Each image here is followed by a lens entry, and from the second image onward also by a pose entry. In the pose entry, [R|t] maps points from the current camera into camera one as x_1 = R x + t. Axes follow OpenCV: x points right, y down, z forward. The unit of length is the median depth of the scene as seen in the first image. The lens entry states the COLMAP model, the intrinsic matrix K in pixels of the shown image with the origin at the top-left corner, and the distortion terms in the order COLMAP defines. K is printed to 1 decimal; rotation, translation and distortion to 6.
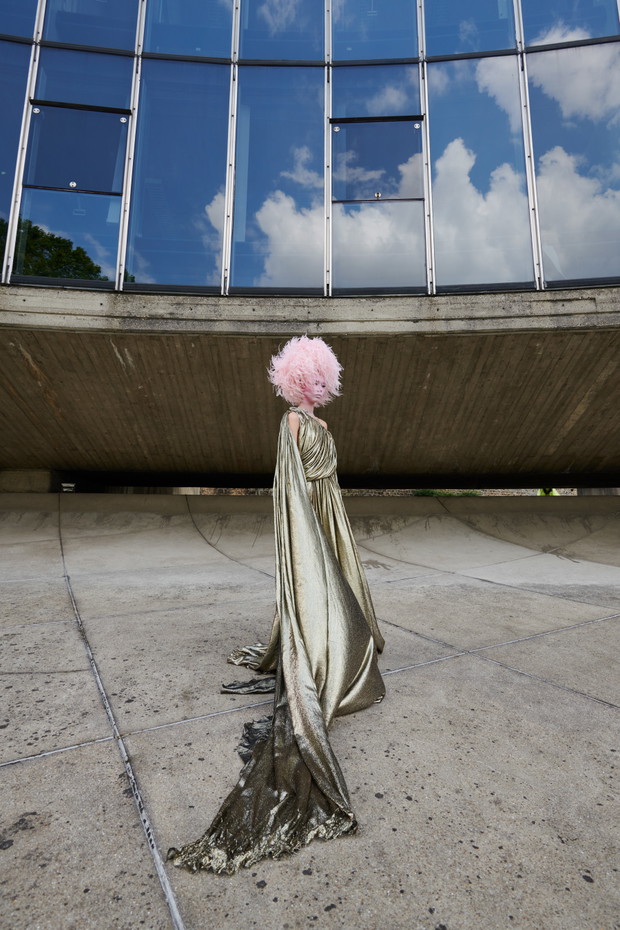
lens RADIAL K [[459.6, 0, 307.9], [0, 459.6, 458.8], [0, 0, 1]] dist [0.000490, 0.000034]
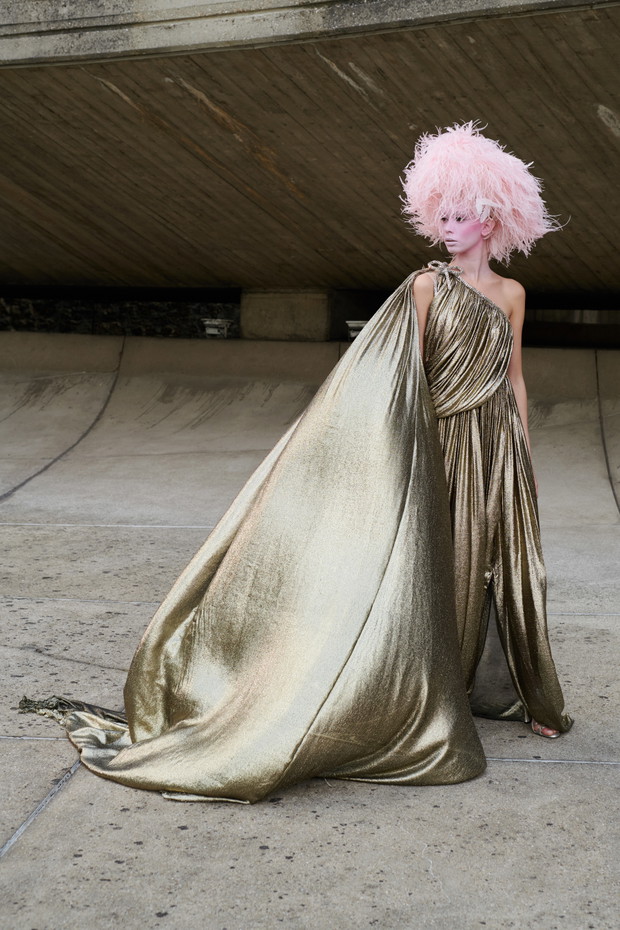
lens RADIAL K [[1522.0, 0, 310.0], [0, 1522.0, 465.0], [0, 0, 1]] dist [0.009902, 0.010970]
pose [[0.773844, 0.069131, -0.629592, 0.564883], [0.065634, 0.979922, 0.188270, -0.132402], [0.629967, -0.187014, 0.753769, -0.260461]]
